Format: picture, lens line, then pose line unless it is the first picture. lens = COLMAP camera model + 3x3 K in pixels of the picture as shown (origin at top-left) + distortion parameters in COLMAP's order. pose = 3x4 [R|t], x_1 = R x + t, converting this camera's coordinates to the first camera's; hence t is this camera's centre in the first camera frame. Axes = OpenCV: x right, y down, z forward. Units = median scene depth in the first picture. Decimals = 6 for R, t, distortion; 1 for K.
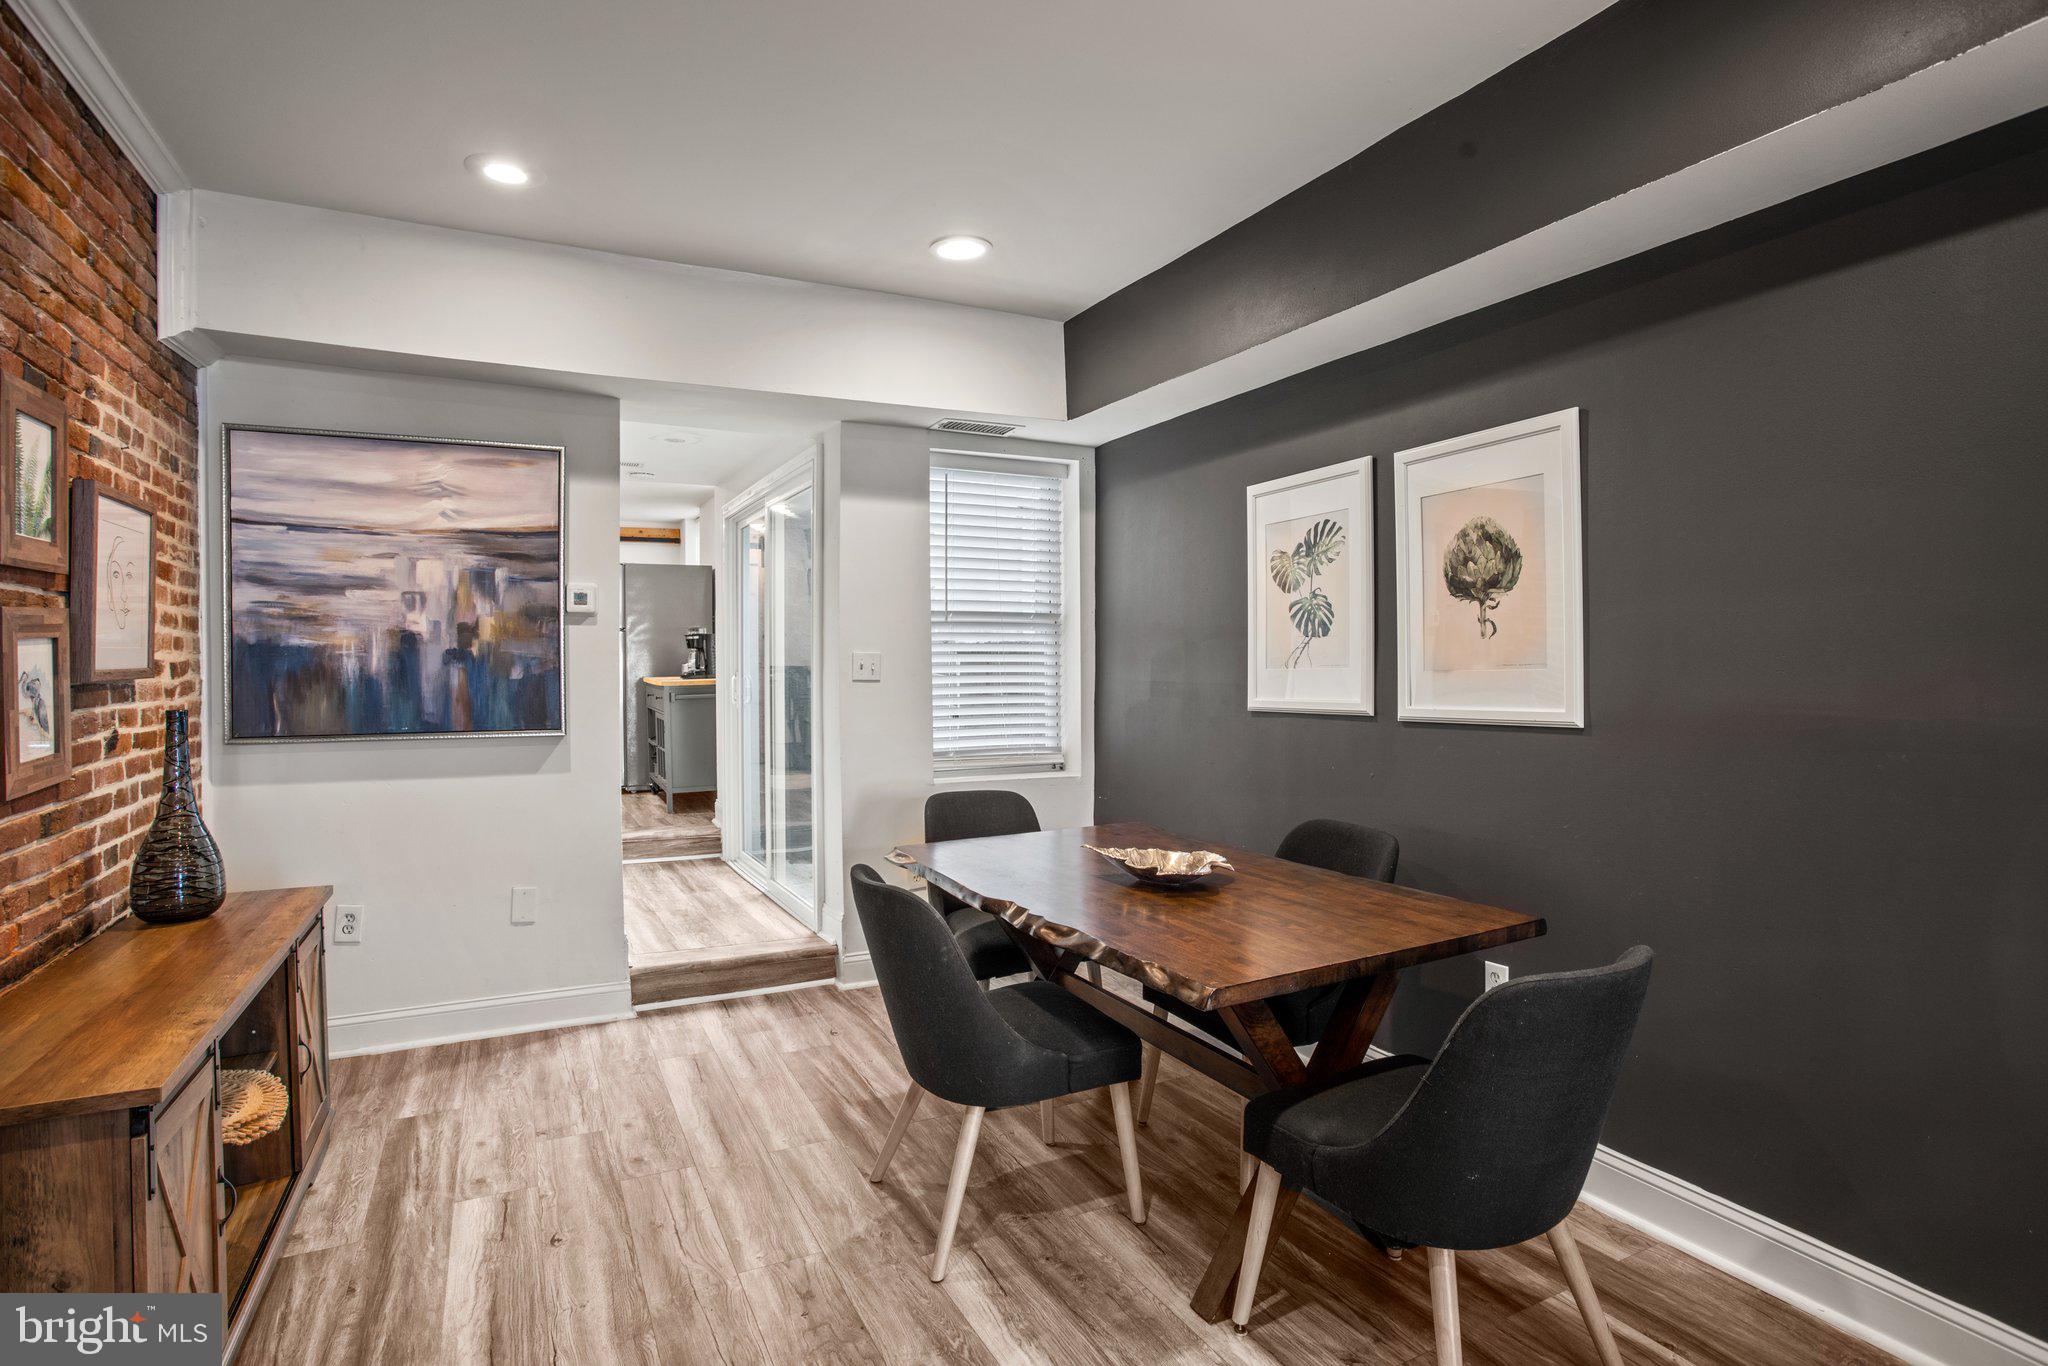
lens RADIAL K [[1033.0, 0, 1022.2], [0, 1033.0, 671.0], [0, 0, 1]] dist [-0.070652, 0.030878]
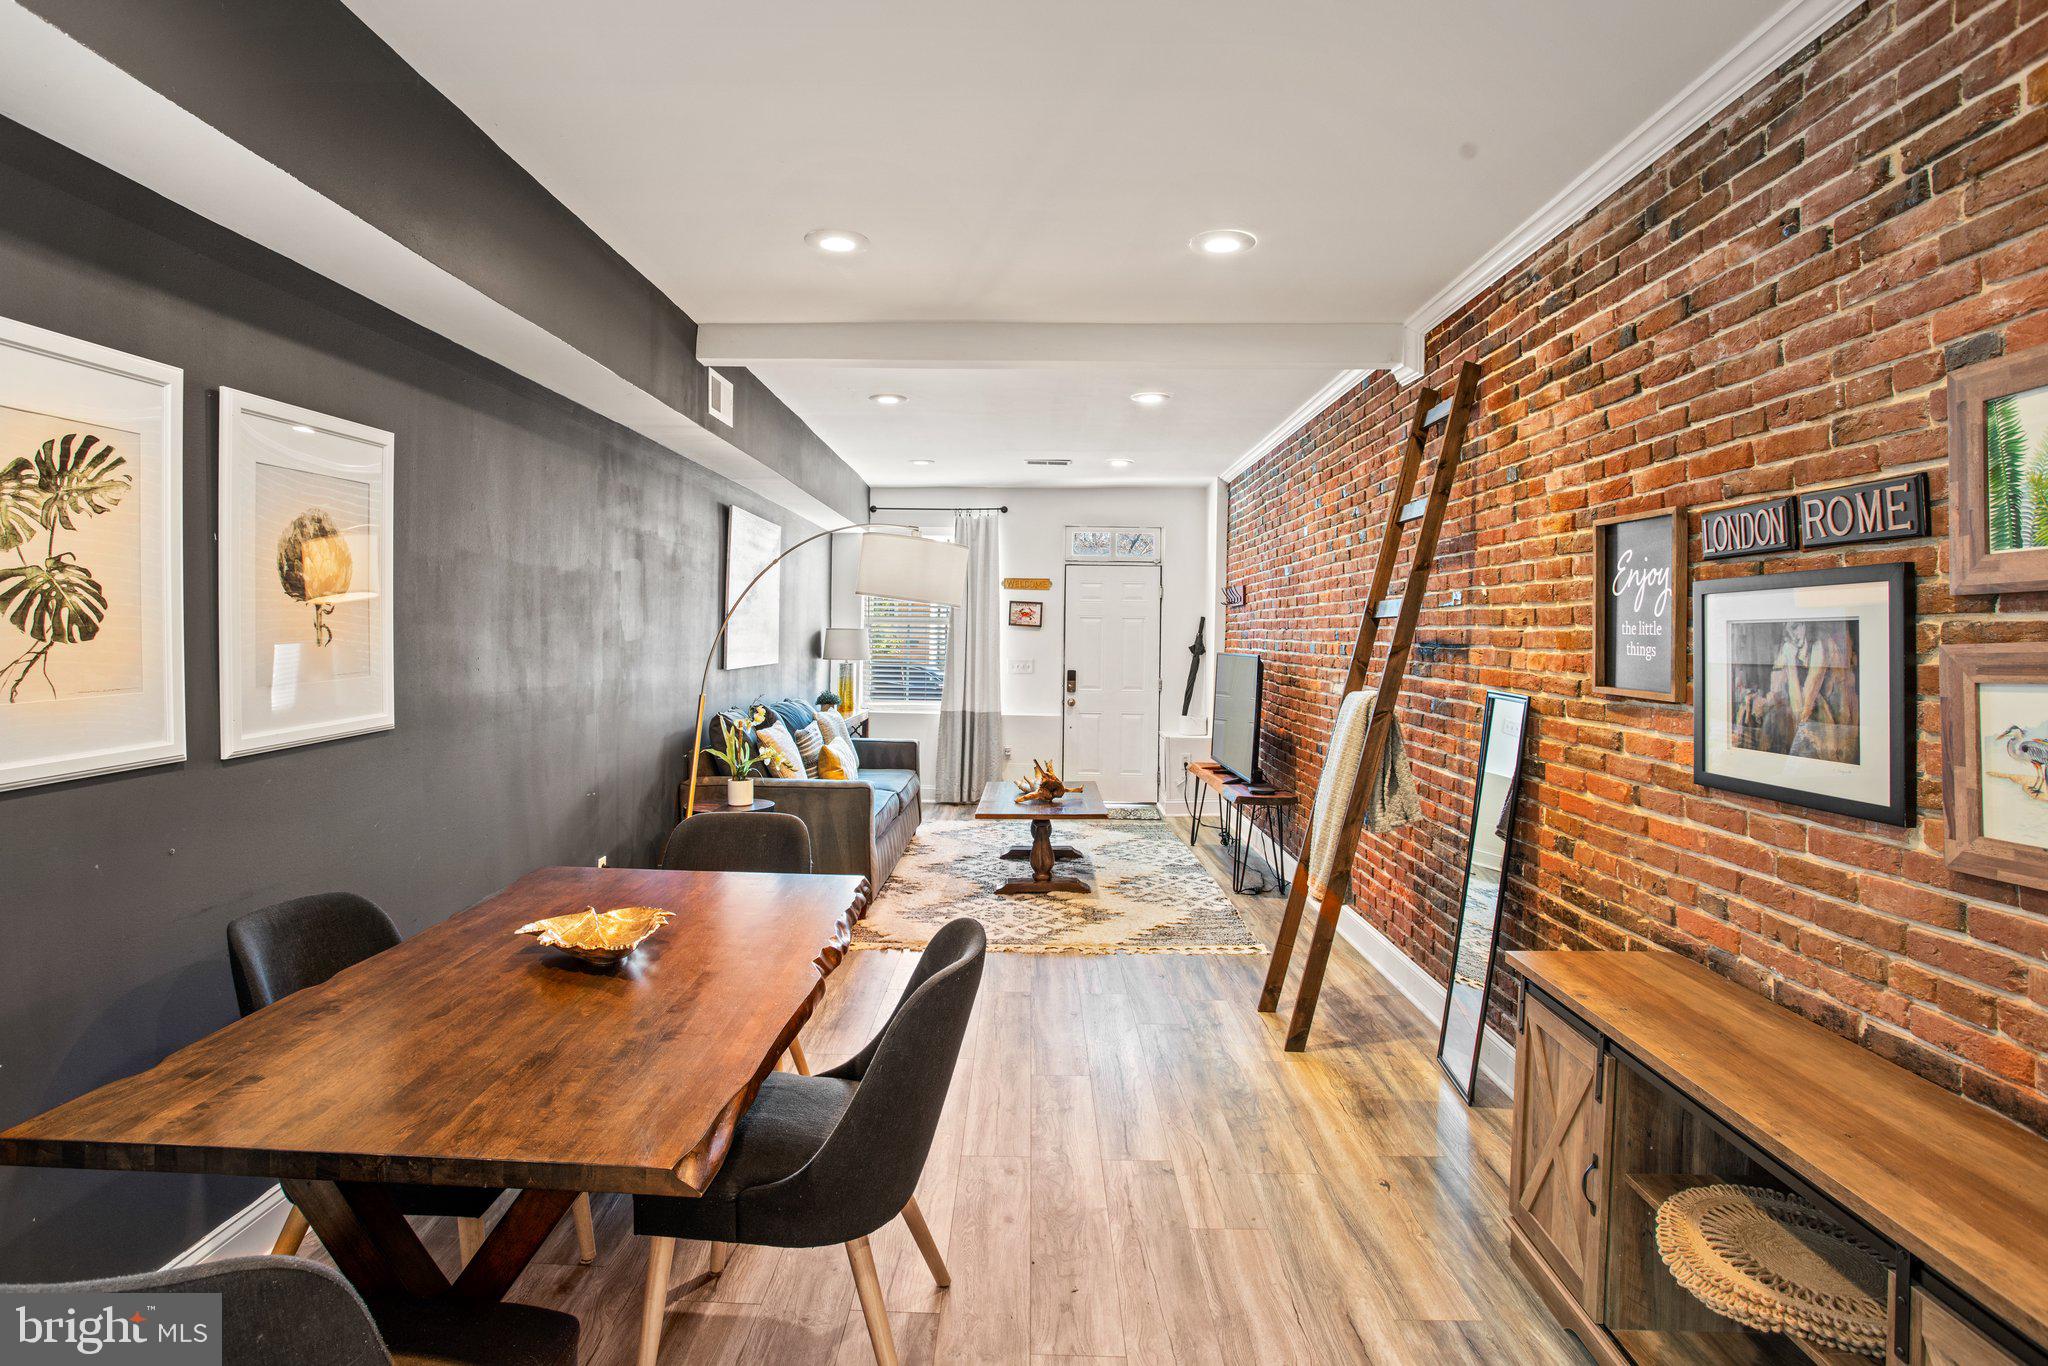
lens RADIAL K [[1033.0, 0, 1003.9], [0, 1033.0, 636.3], [0, 0, 1]] dist [-0.070652, 0.030878]
pose [[-0.880779, -0.009877, 0.473424, -0.436336], [-0.004787, 0.999917, 0.011955, -0.048330], [-0.473503, 0.008264, -0.880753, 1.327971]]
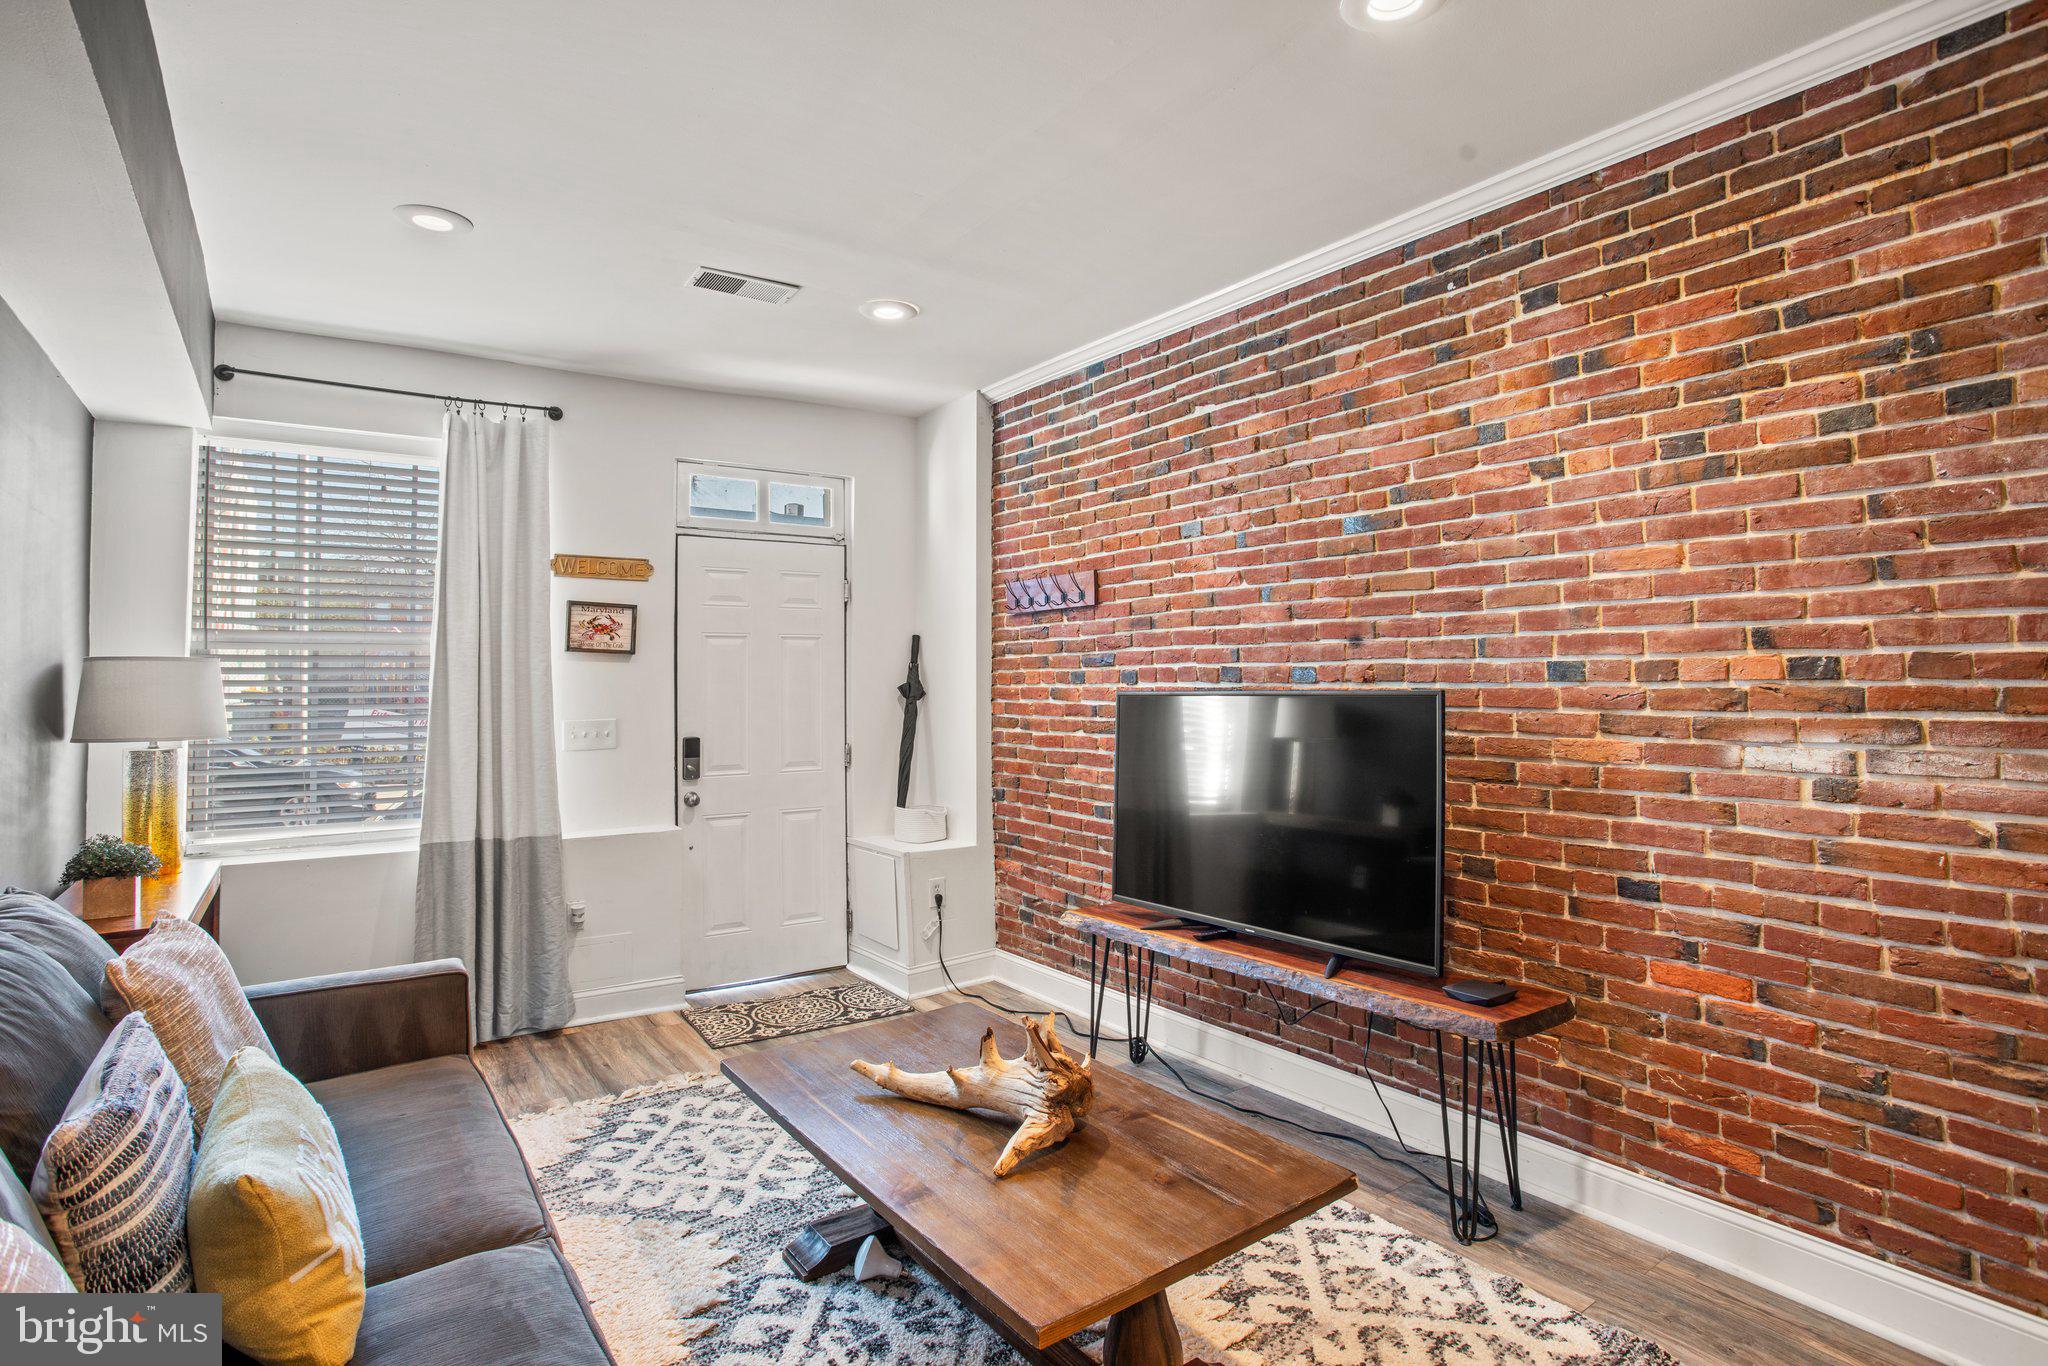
lens RADIAL K [[1033.0, 0, 1024.1], [0, 1033.0, 649.0], [0, 0, 1]] dist [-0.070652, 0.030878]
pose [[-0.987803, 0.006945, -0.155555, 0.532148], [0.009831, 0.999793, -0.017792, -0.015934], [0.155400, -0.019104, -0.987667, 0.221188]]
